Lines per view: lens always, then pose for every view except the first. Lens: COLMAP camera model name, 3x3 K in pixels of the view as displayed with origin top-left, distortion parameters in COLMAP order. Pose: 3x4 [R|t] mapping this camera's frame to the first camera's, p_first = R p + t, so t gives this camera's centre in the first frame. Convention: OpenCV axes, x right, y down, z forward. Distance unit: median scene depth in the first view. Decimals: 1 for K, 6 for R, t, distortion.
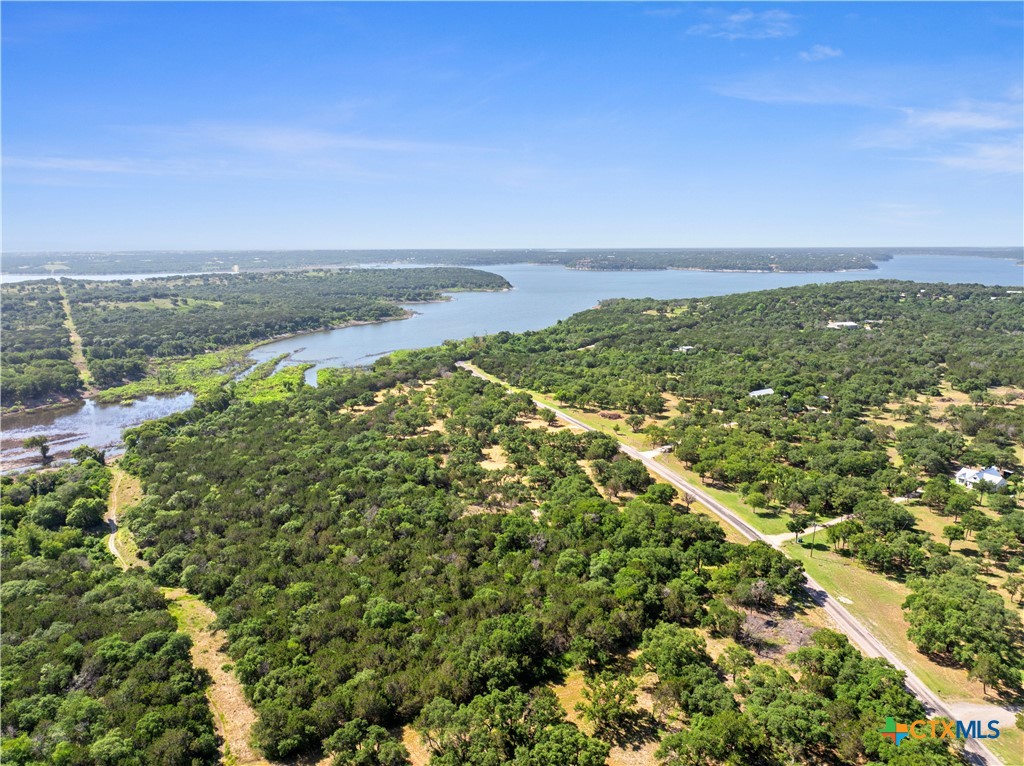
lens RADIAL K [[728.7, 0, 498.5], [0, 728.7, 368.1], [0, 0, 1]] dist [-0.034000, -0.010372]
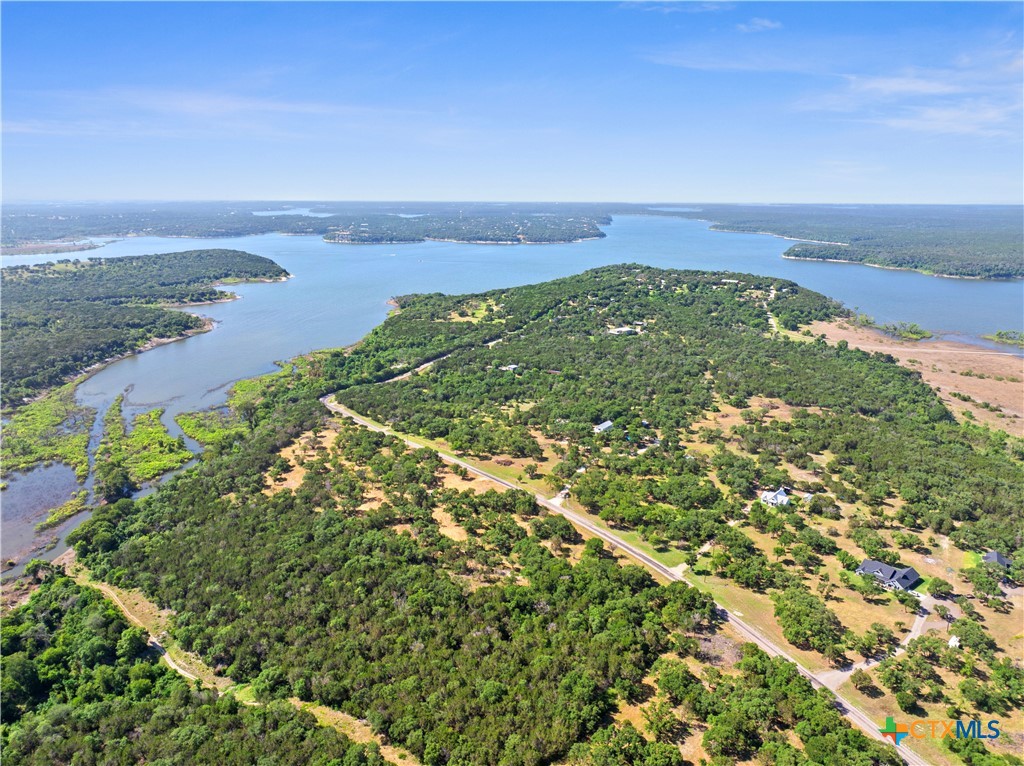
lens RADIAL K [[726.9, 0, 504.3], [0, 726.9, 366.0], [0, 0, 1]] dist [-0.036414, -0.003545]
pose [[0.933971, -0.076019, 0.349171, -0.111880], [0.053555, 0.995852, 0.073560, -0.079659], [-0.353314, -0.050003, 0.934167, -0.064163]]
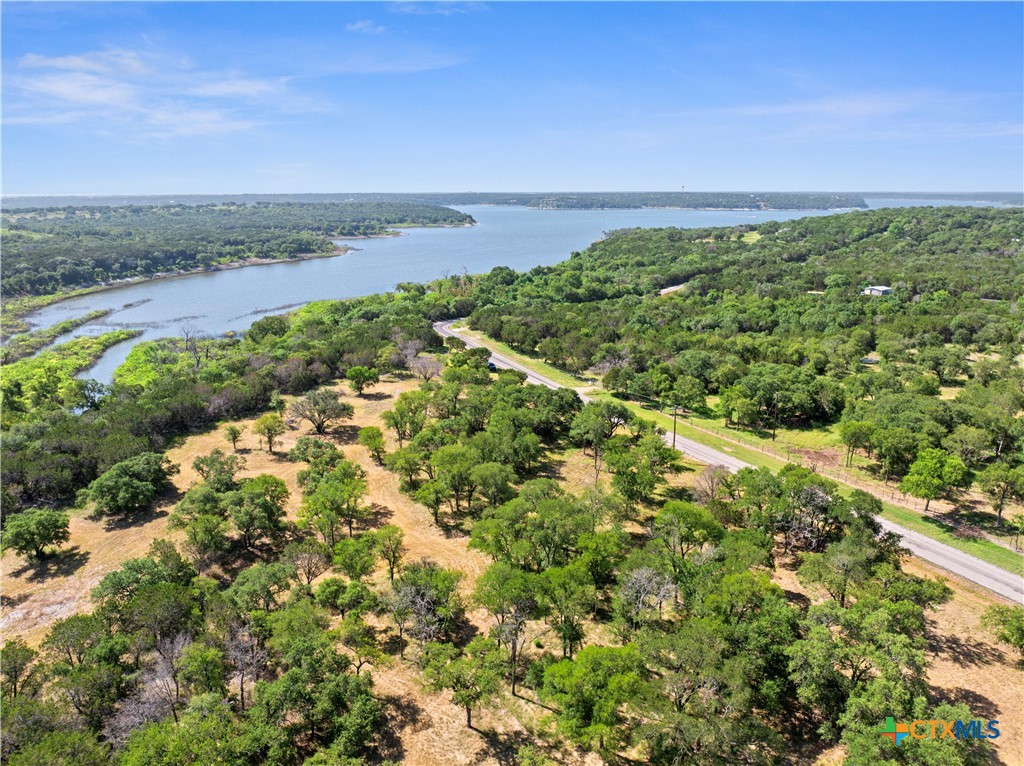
lens RADIAL K [[728.7, 0, 498.5], [0, 728.7, 368.1], [0, 0, 1]] dist [-0.034000, -0.010372]
pose [[0.997069, -0.018829, 0.074155, -0.032907], [0.013965, 0.997751, 0.065563, -0.006434], [-0.075222, -0.064335, 0.995089, 0.348332]]
